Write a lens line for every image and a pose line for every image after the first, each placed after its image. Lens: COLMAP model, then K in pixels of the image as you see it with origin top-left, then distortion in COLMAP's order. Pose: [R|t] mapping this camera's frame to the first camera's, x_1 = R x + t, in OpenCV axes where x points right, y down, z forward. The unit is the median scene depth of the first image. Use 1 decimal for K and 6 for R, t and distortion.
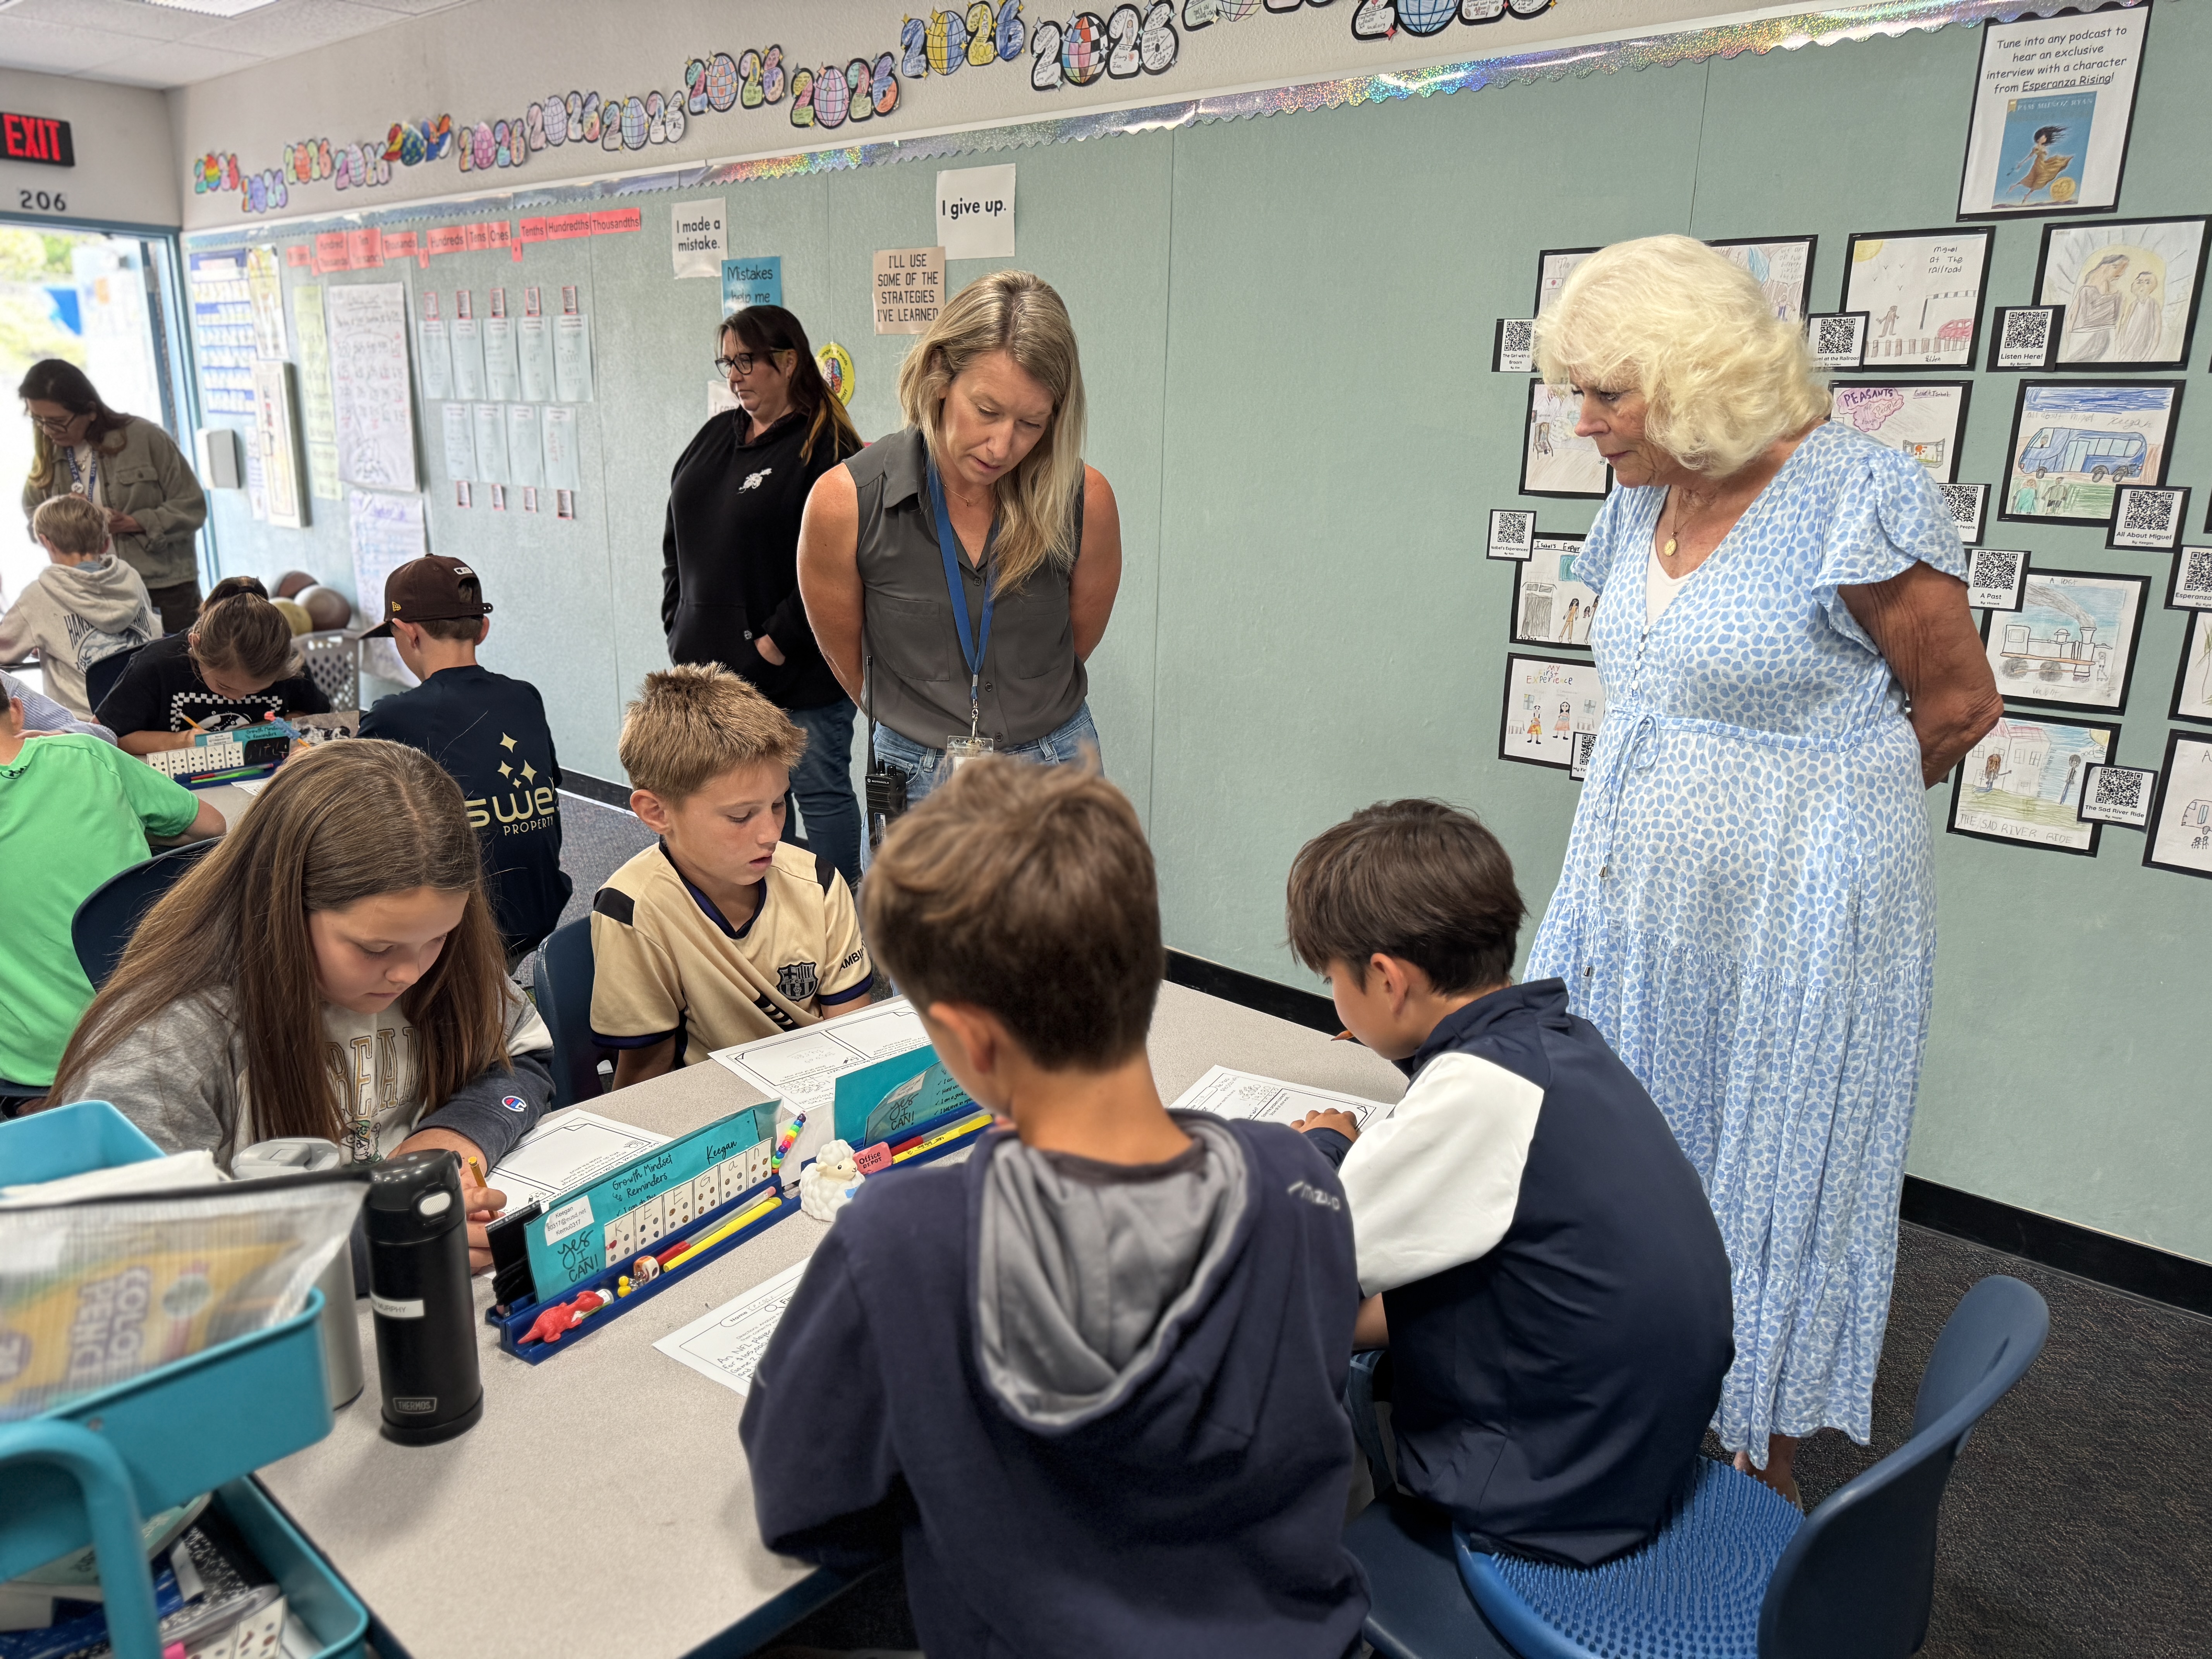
lens RADIAL K [[1577.7, 0, 1105.0], [0, 1577.7, 838.1], [0, 0, 1]] dist [0.005187, -0.002101]
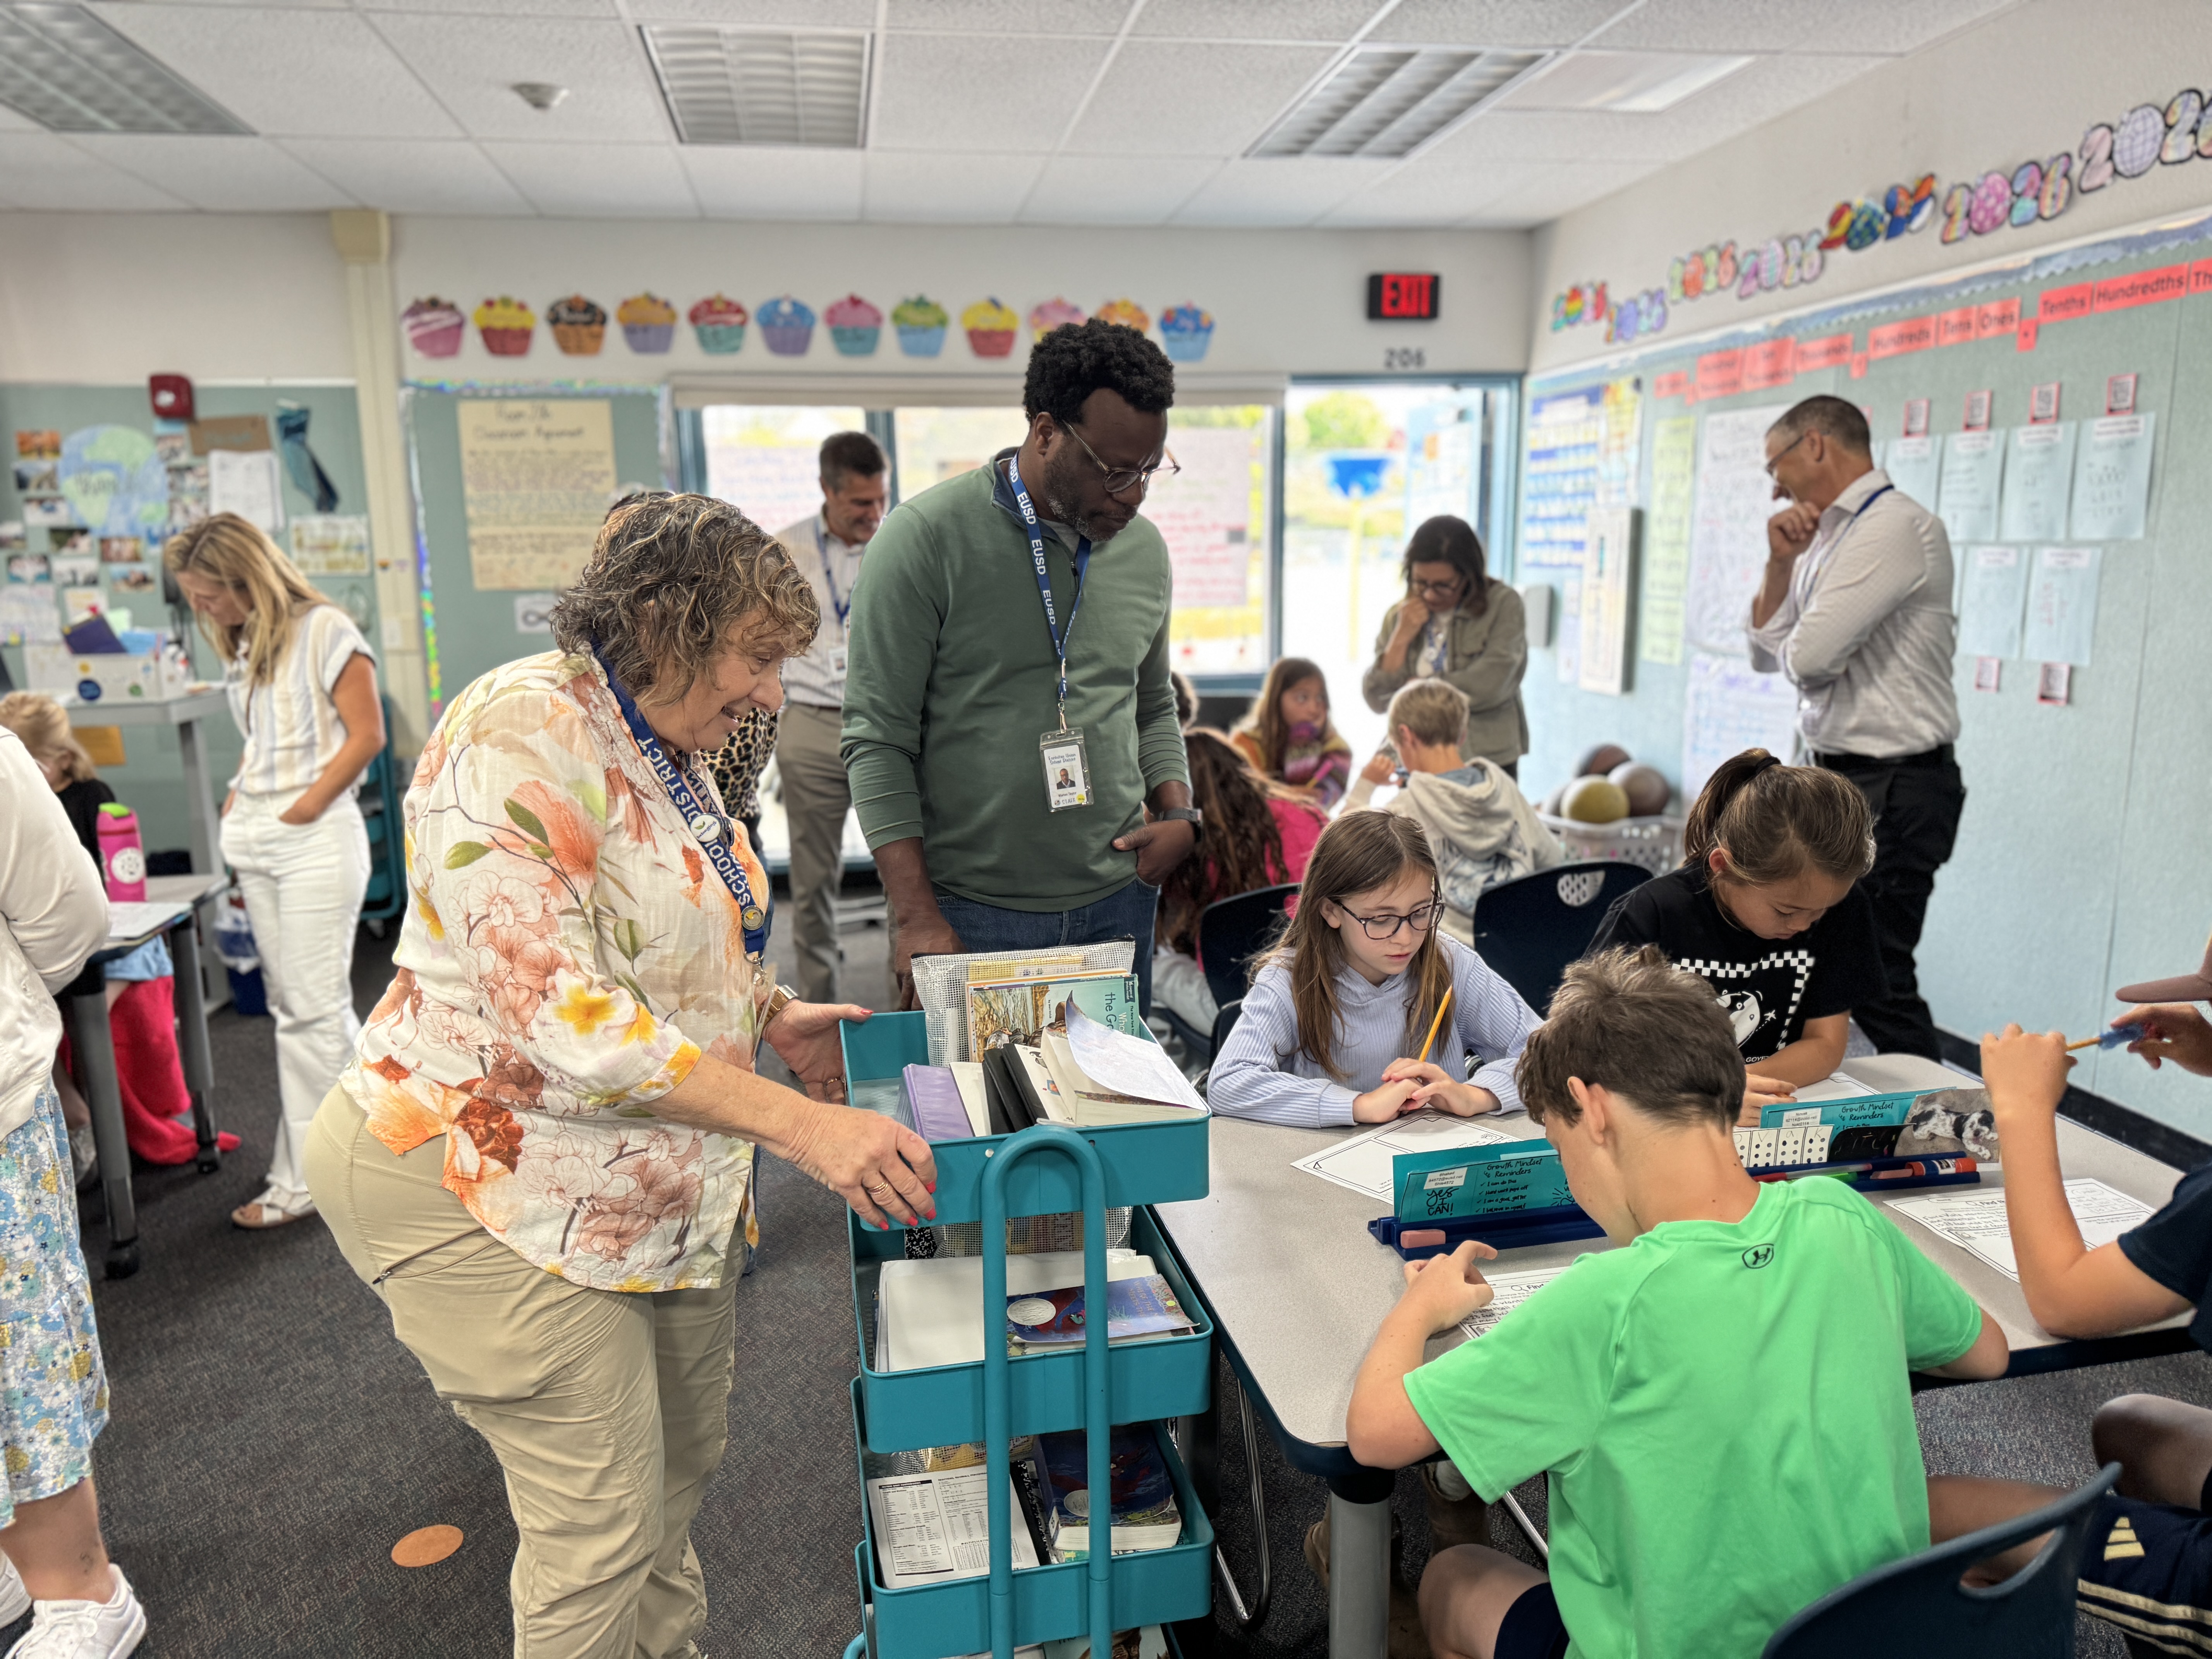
lens RADIAL K [[1577.7, 0, 1103.3], [0, 1577.7, 831.8], [0, 0, 1]] dist [0.005187, -0.002101]
pose [[0.773807, 0.076471, -0.628789, -0.199621], [-0.129704, 0.990781, -0.039124, -0.056967], [0.620000, 0.111831, 0.776591, 0.178931]]
